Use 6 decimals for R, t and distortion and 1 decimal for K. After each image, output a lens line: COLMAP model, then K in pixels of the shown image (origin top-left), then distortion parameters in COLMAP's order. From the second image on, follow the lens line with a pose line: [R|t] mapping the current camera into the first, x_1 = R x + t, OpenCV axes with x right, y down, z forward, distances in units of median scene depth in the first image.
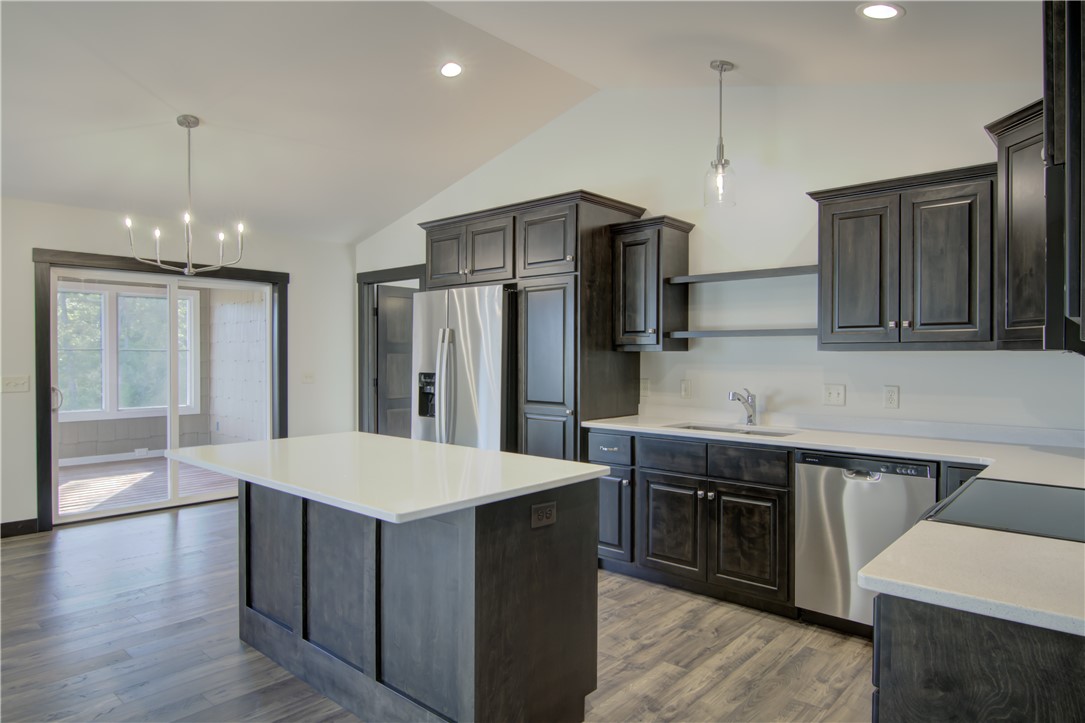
lens RADIAL K [[660.0, 0, 542.5], [0, 660.0, 361.5], [0, 0, 1]] dist [-0.003113, -0.001938]
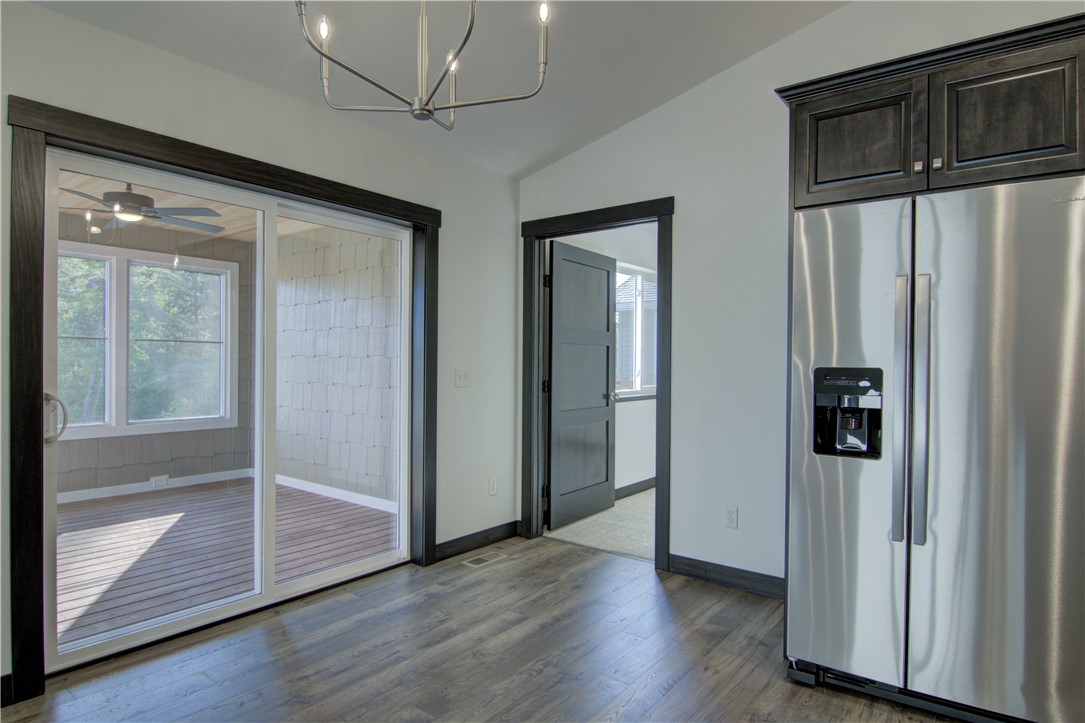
lens RADIAL K [[606.8, 0, 546.3], [0, 606.8, 364.5], [0, 0, 1]] dist [0.006255, -0.017732]
pose [[0.997211, 0.007182, 0.074291, -0.423479], [-0.006827, 0.999964, -0.005038, 0.017809], [-0.074325, 0.004517, 0.997224, 0.546495]]
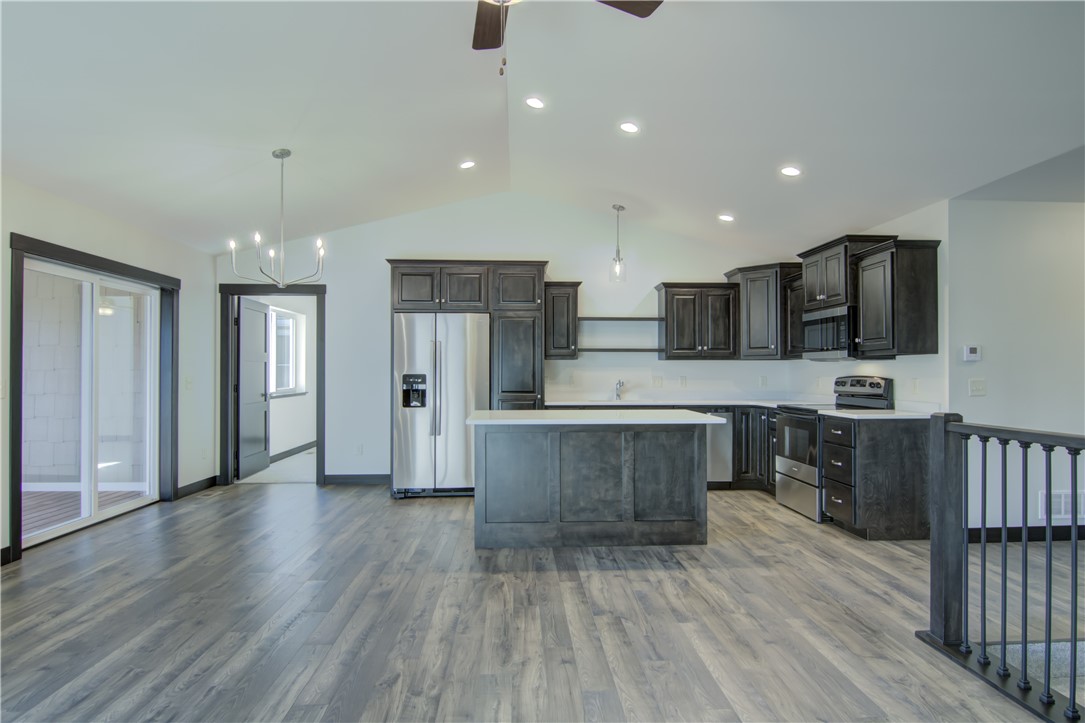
lens RADIAL K [[606.8, 0, 546.3], [0, 606.8, 364.5], [0, 0, 1]] dist [0.006255, -0.017732]
pose [[0.710390, 0.008470, 0.703758, -0.826139], [0.007810, 0.999771, -0.019916, 0.023256], [-0.703765, 0.019645, 0.710161, -0.056064]]
